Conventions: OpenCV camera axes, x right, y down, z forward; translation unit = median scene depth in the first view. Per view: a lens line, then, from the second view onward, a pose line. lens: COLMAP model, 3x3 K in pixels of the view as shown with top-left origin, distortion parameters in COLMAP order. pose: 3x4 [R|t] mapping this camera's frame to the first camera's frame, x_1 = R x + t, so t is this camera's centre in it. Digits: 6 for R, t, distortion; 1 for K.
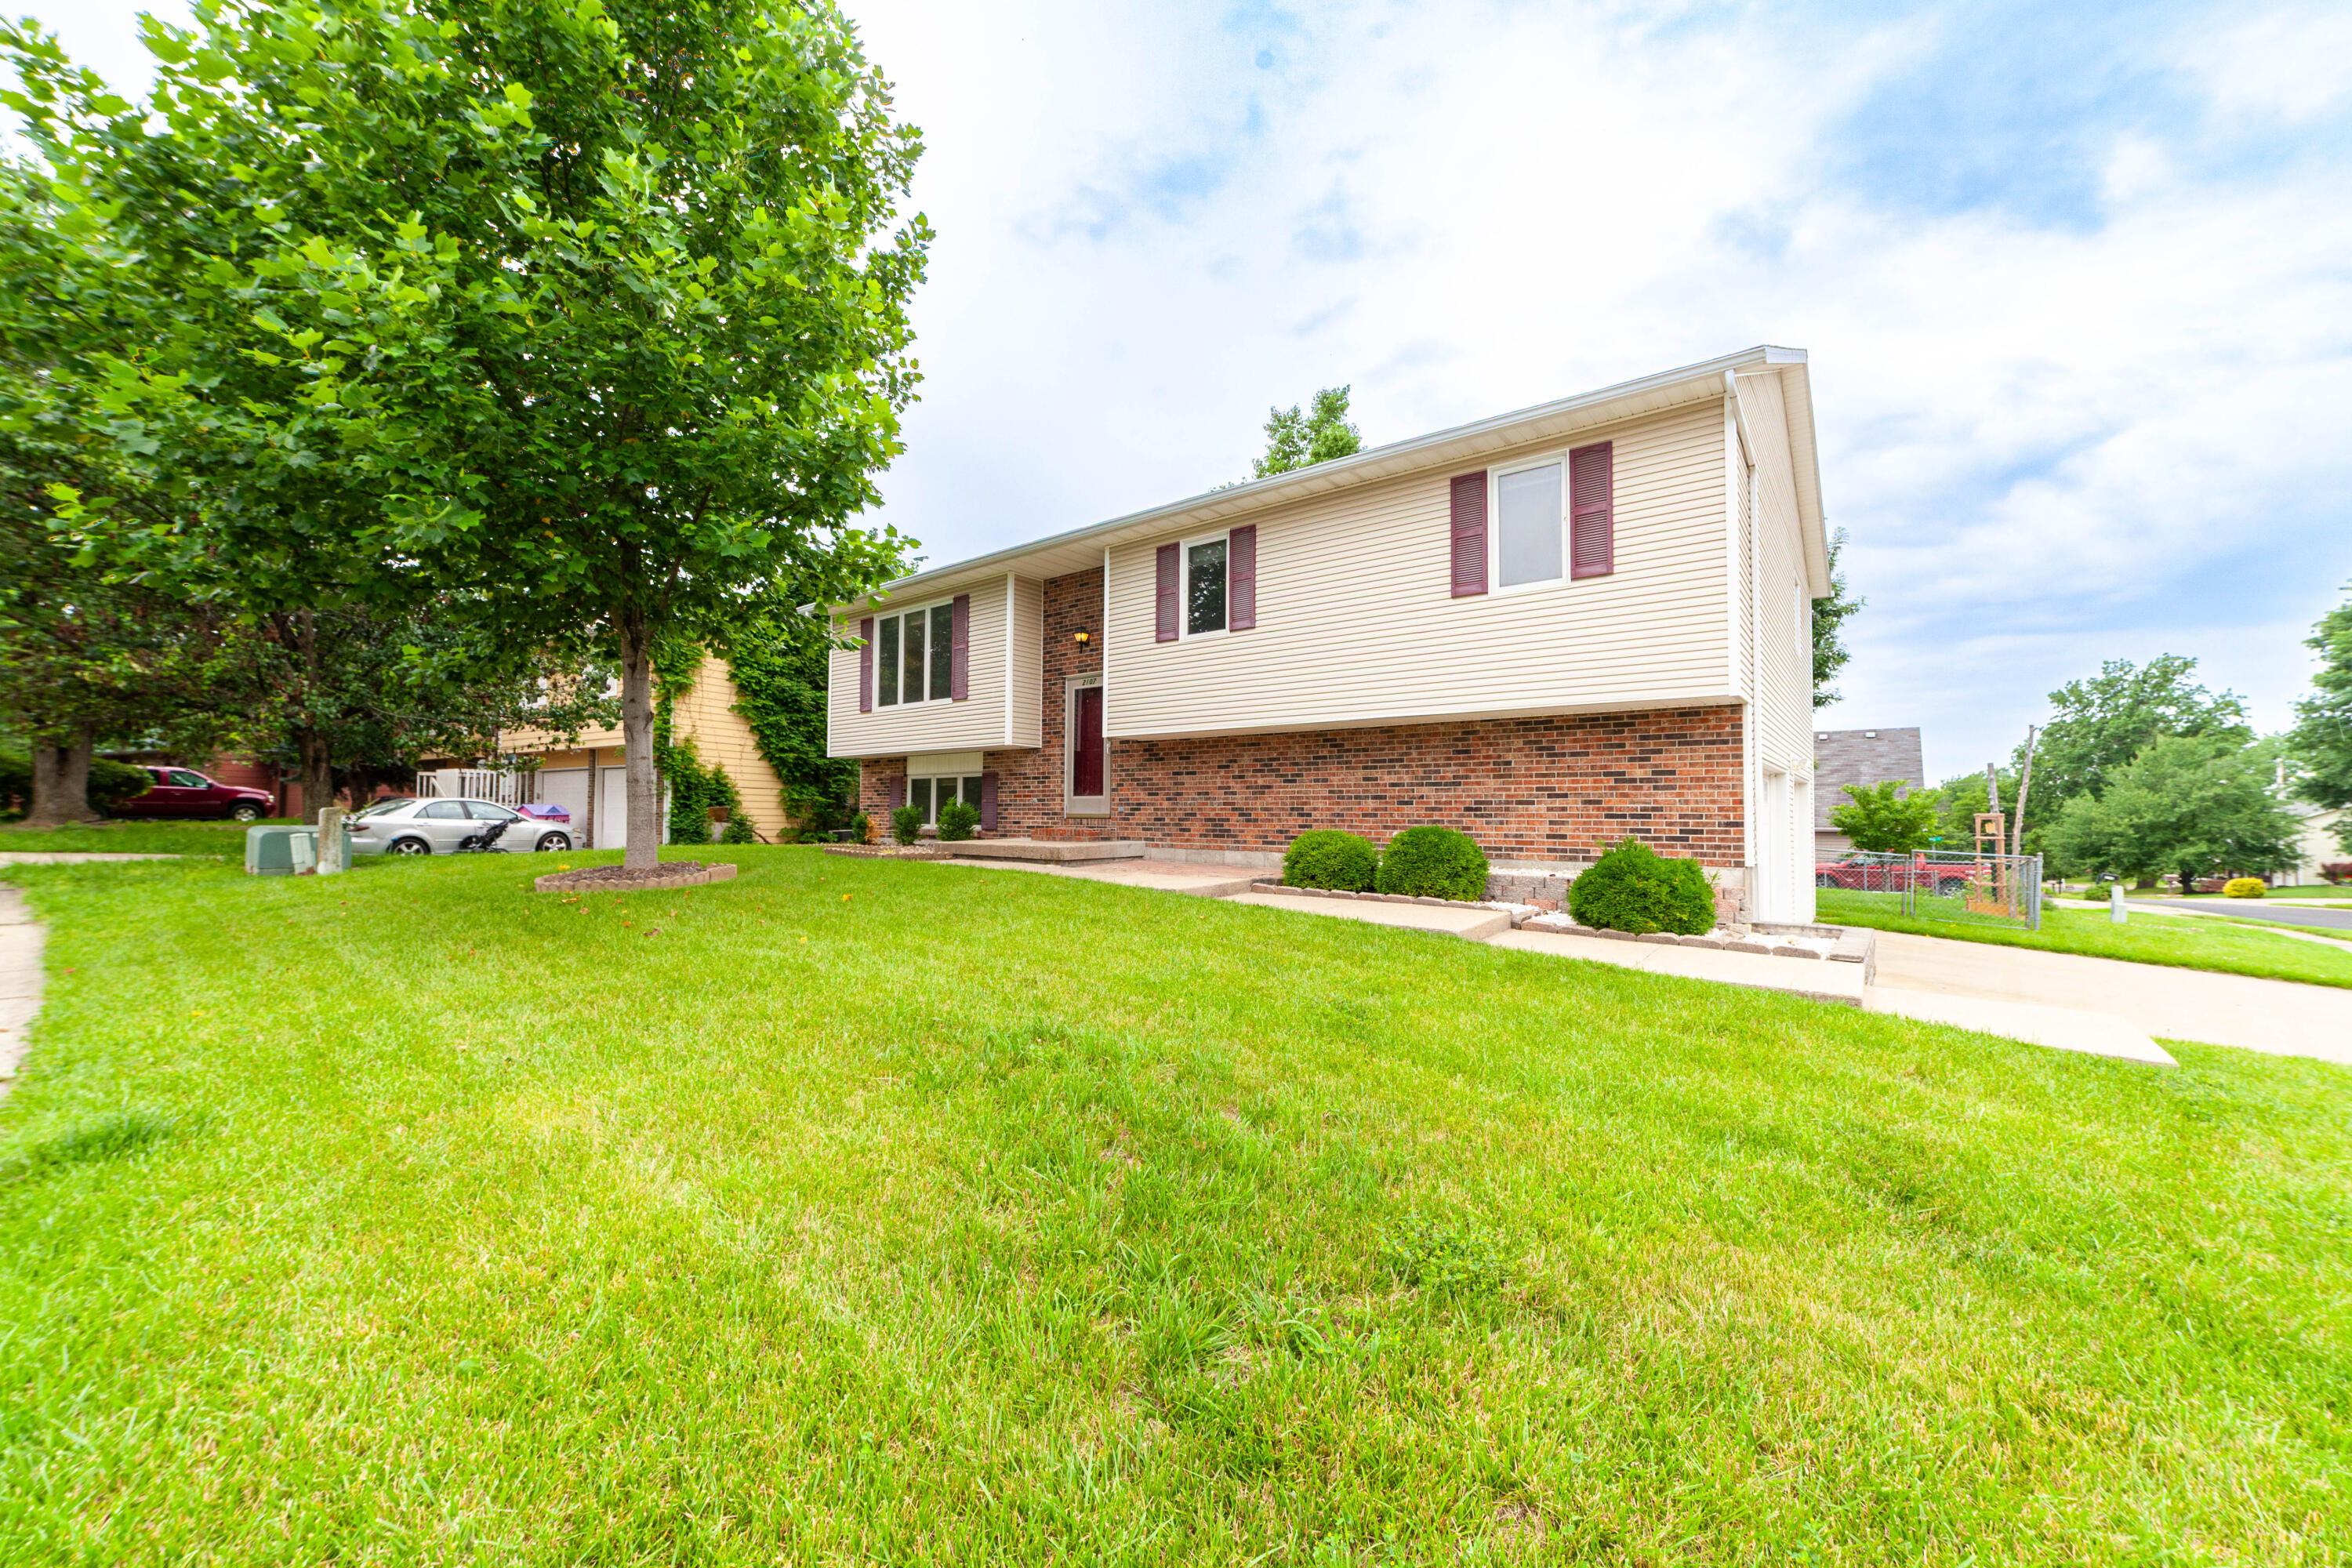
lens RADIAL K [[904.8, 0, 1178.4], [0, 904.8, 794.2], [0, 0, 1]] dist [-0.024229, 0.009087]
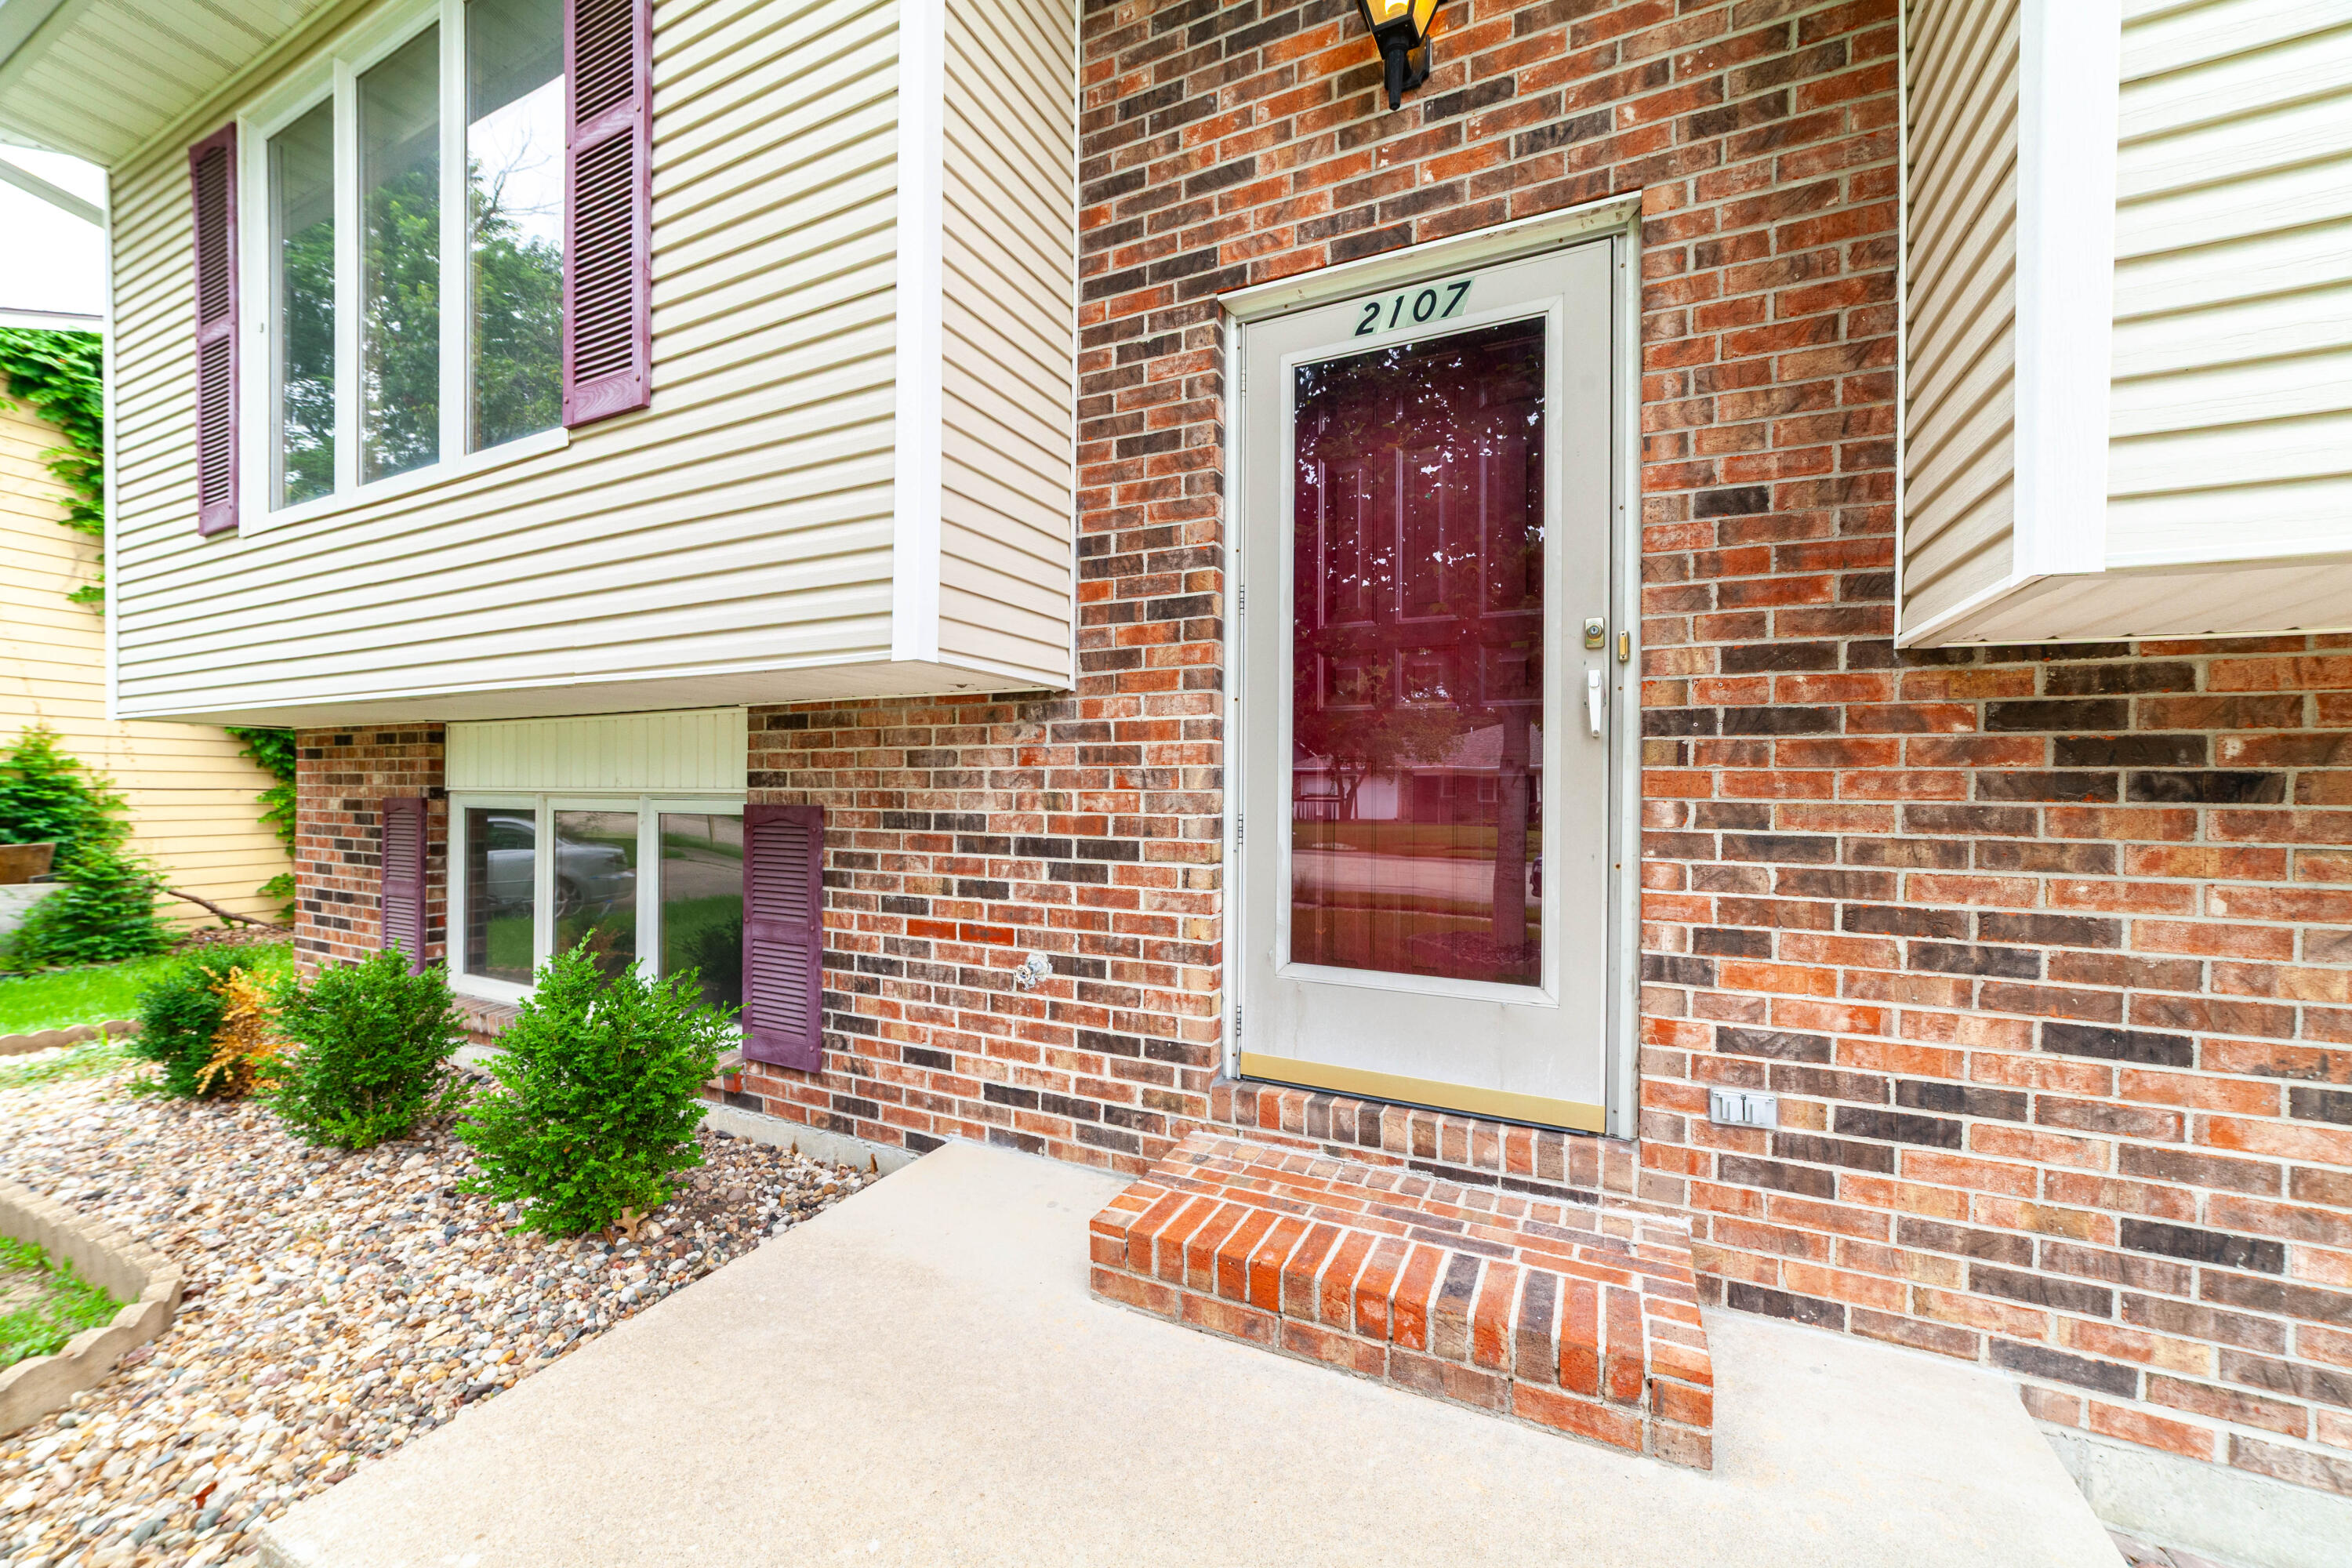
lens RADIAL K [[904.8, 0, 1178.4], [0, 904.8, 794.2], [0, 0, 1]] dist [-0.024229, 0.009087]
pose [[0.975316, 0.001896, 0.220807, -0.197915], [-0.008941, 0.999482, 0.030909, -0.040844], [-0.220634, -0.032120, 0.974828, 0.928601]]
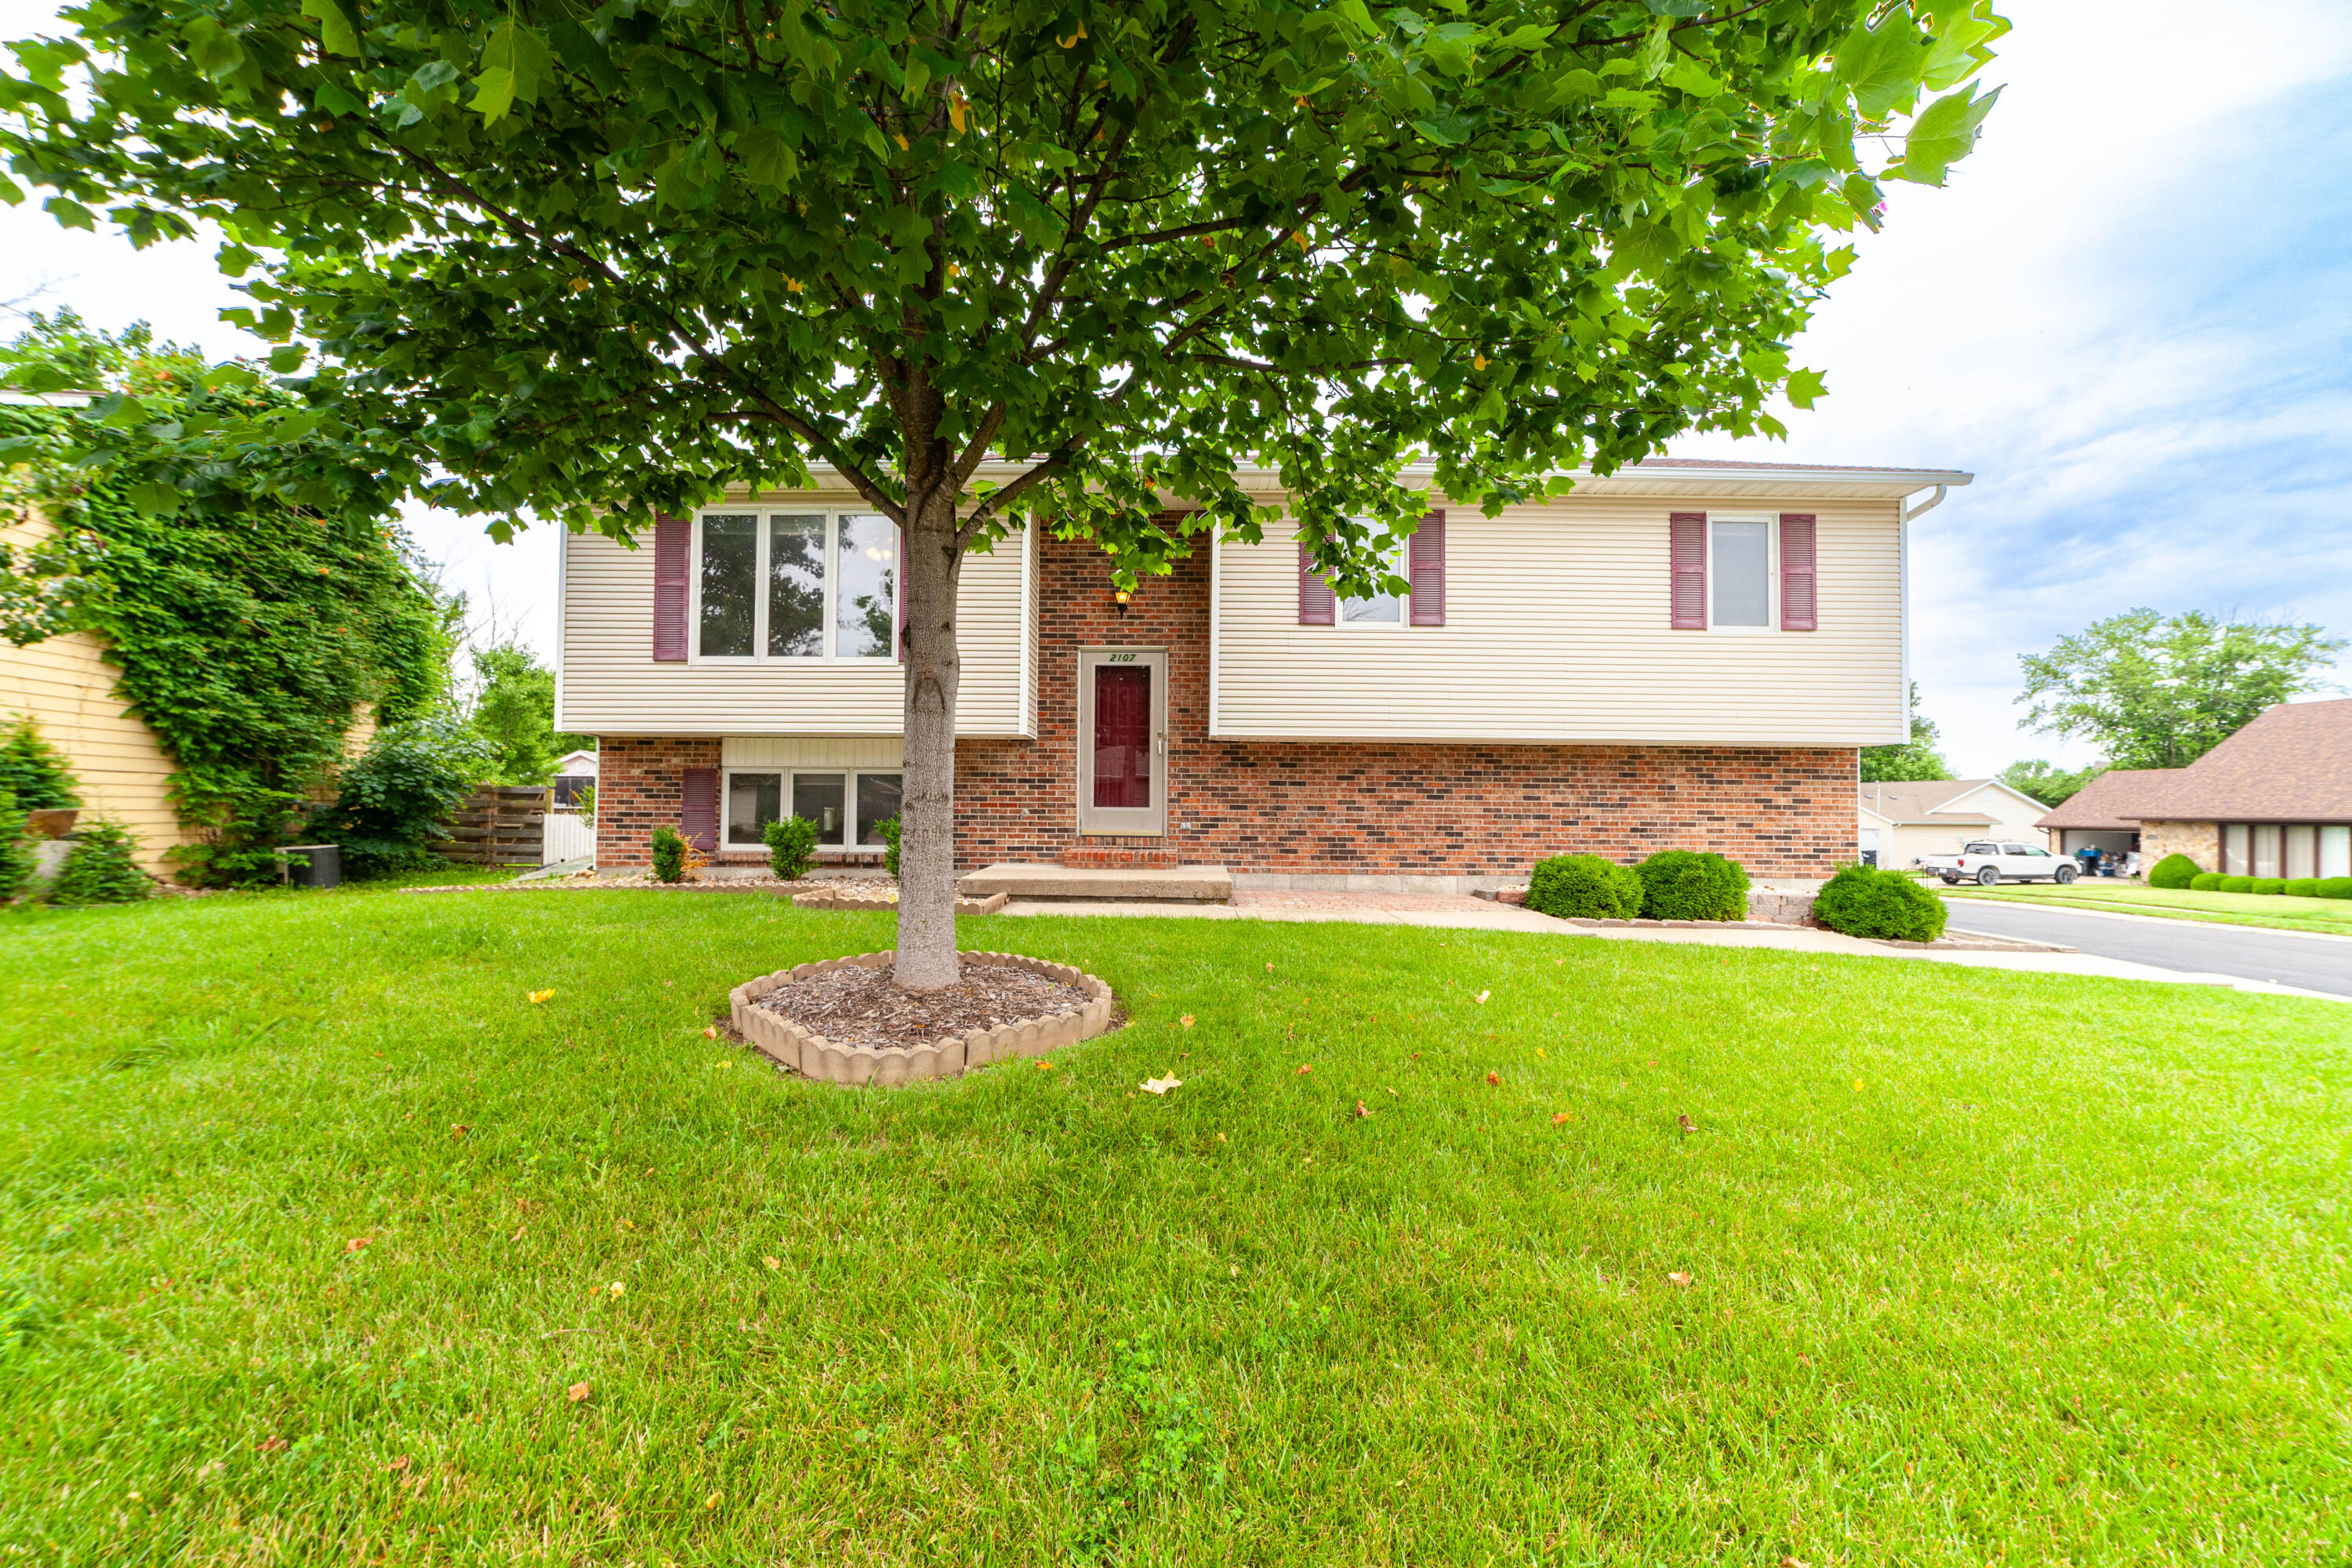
lens RADIAL K [[904.8, 0, 1178.4], [0, 904.8, 794.2], [0, 0, 1]] dist [-0.024229, 0.009087]
pose [[0.782308, 0.016693, 0.622669, -0.592208], [-0.020595, 0.999787, -0.000928, -0.010432], [-0.622552, -0.012098, 0.782485, 0.409296]]
